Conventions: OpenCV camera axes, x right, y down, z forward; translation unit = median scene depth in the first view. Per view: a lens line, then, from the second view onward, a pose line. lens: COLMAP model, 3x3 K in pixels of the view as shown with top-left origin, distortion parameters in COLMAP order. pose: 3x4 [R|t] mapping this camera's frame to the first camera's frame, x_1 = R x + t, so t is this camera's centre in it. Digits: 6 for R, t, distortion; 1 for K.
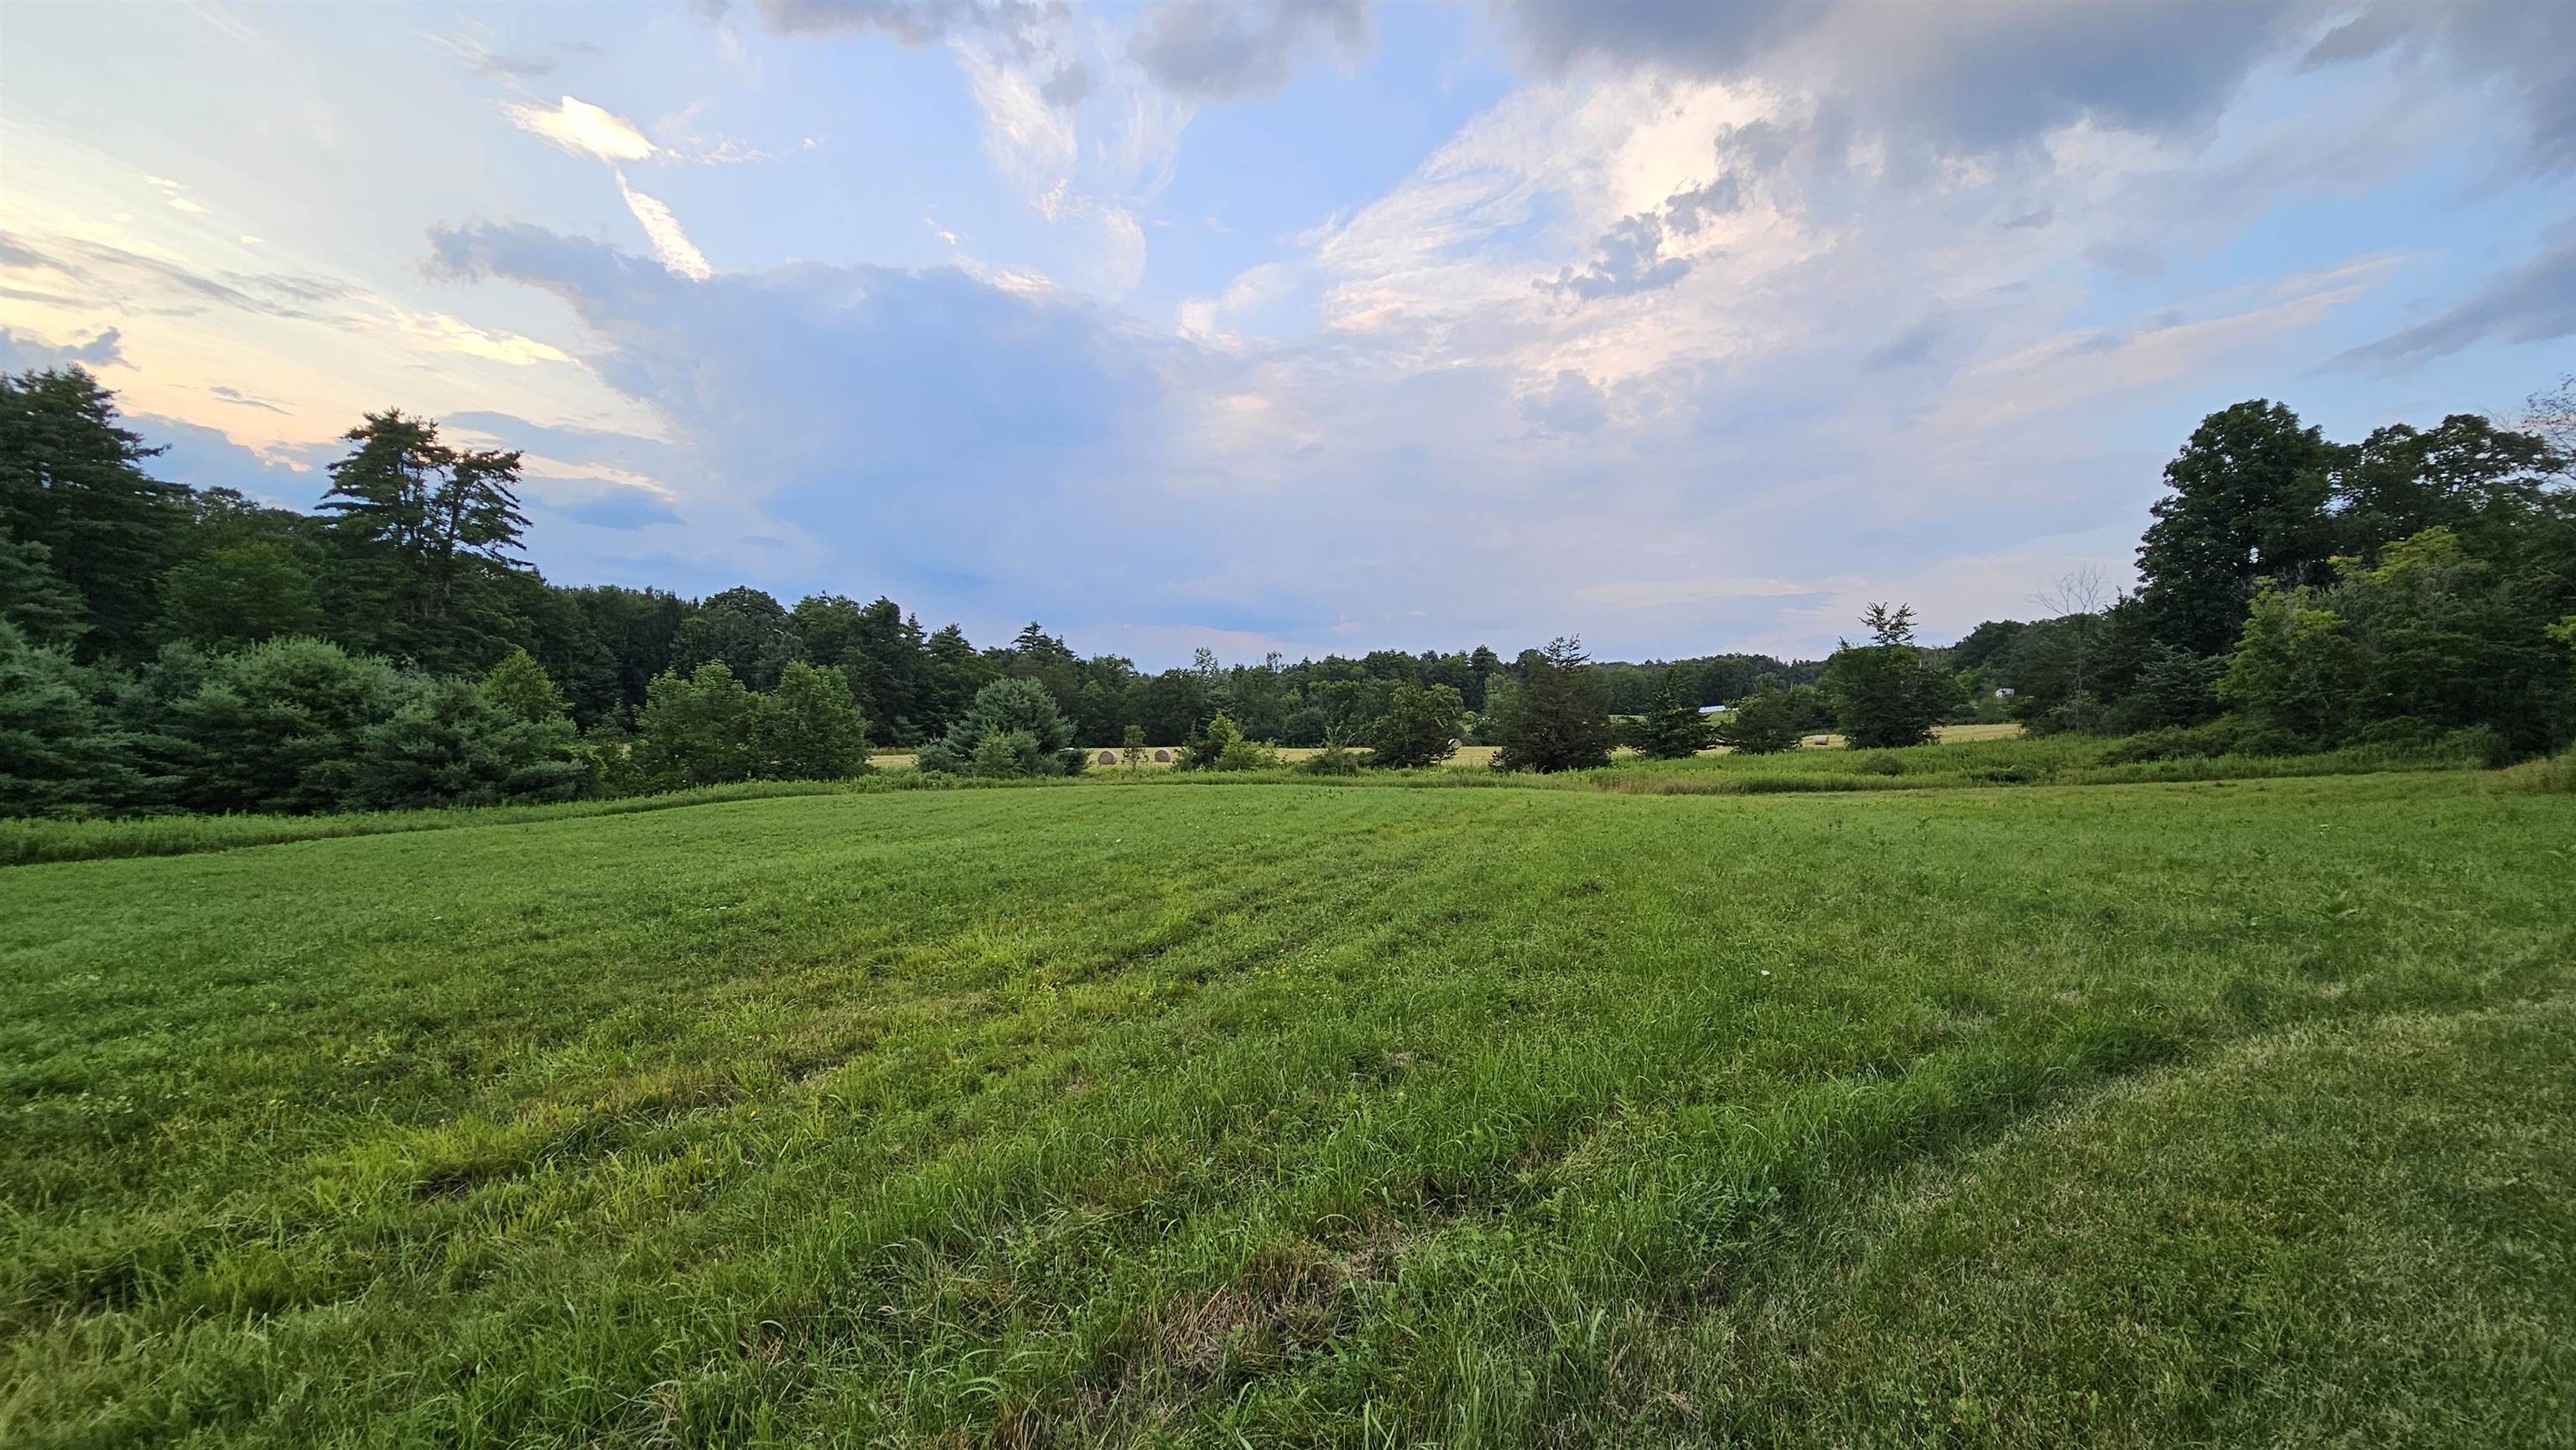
lens RADIAL K [[1062.1, 0, 1272.6], [0, 1062.1, 752.4], [0, 0, 1]] dist [0.001517, 0.000180]
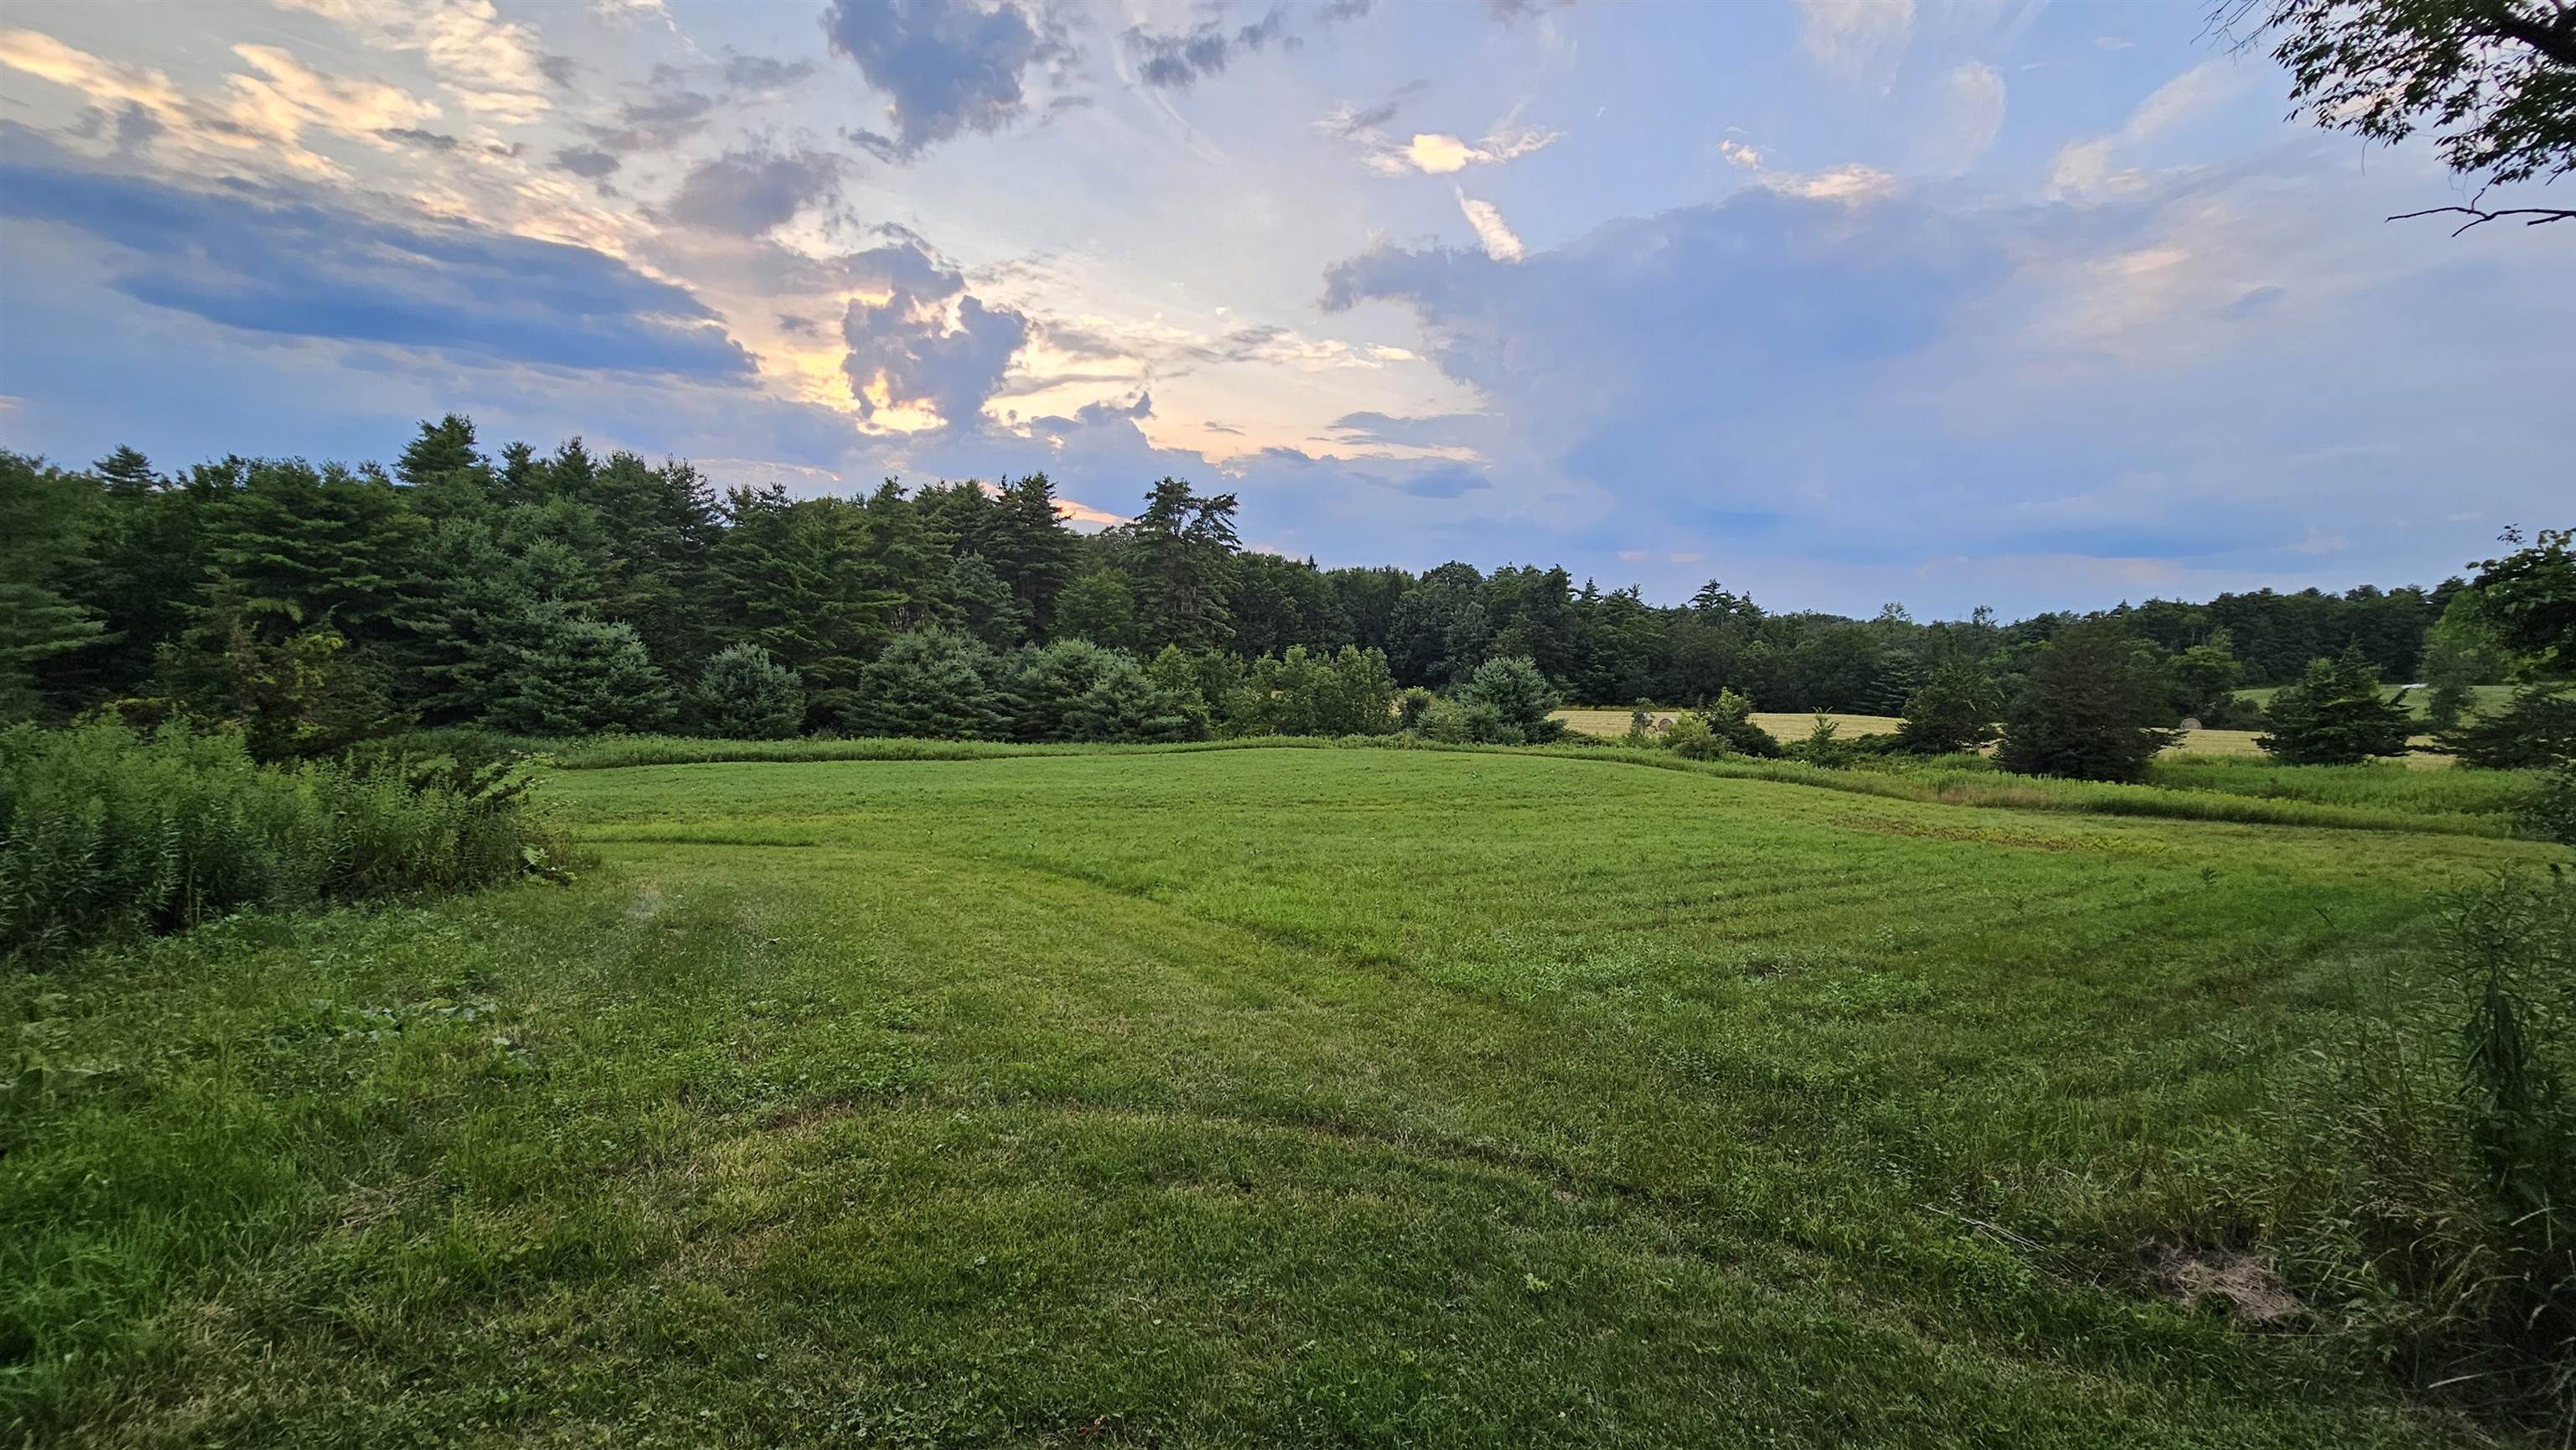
lens RADIAL K [[1062.1, 0, 1267.3], [0, 1062.1, 713.4], [0, 0, 1]] dist [0.001517, 0.000180]
pose [[0.757592, 0.040630, -0.651463, 0.136667], [-0.031781, 0.999173, 0.025357, -0.012156], [0.651955, 0.001494, 0.758256, -0.030208]]
